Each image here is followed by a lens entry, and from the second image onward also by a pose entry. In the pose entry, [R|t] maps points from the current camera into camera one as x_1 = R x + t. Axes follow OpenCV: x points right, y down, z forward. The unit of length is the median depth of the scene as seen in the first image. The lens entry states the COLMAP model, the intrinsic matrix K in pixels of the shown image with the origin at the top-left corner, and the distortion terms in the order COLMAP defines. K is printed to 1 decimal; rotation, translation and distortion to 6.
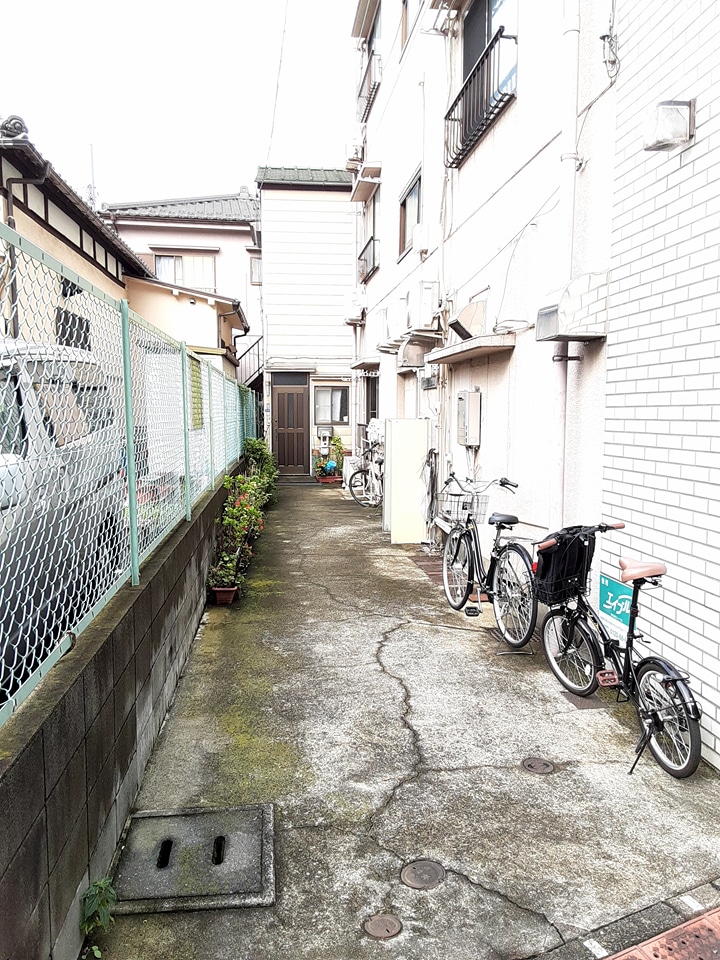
lens RADIAL K [[768.4, 0, 354.4], [0, 768.4, 481.6], [0, 0, 1]] dist [0.135099, -0.211228]
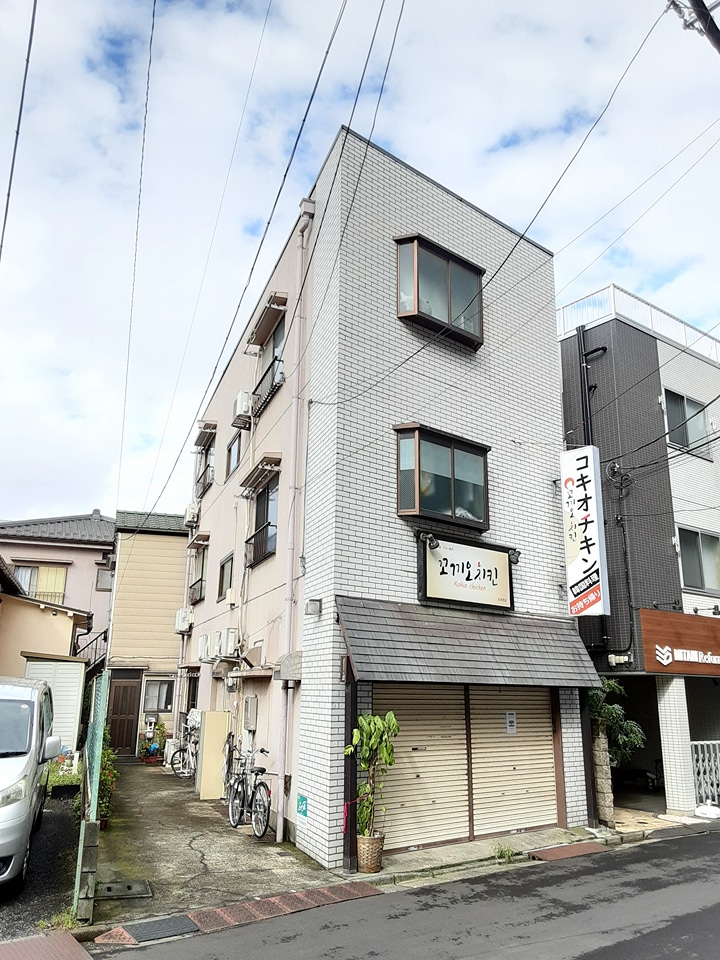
lens RADIAL K [[768.4, 0, 354.4], [0, 768.4, 481.6], [0, 0, 1]] dist [0.135099, -0.211228]
pose [[0.974437, 0.069381, 0.213678, -0.019832], [0.008903, 0.938445, -0.345313, 0.019906], [-0.224484, 0.338388, 0.913838, -0.474015]]
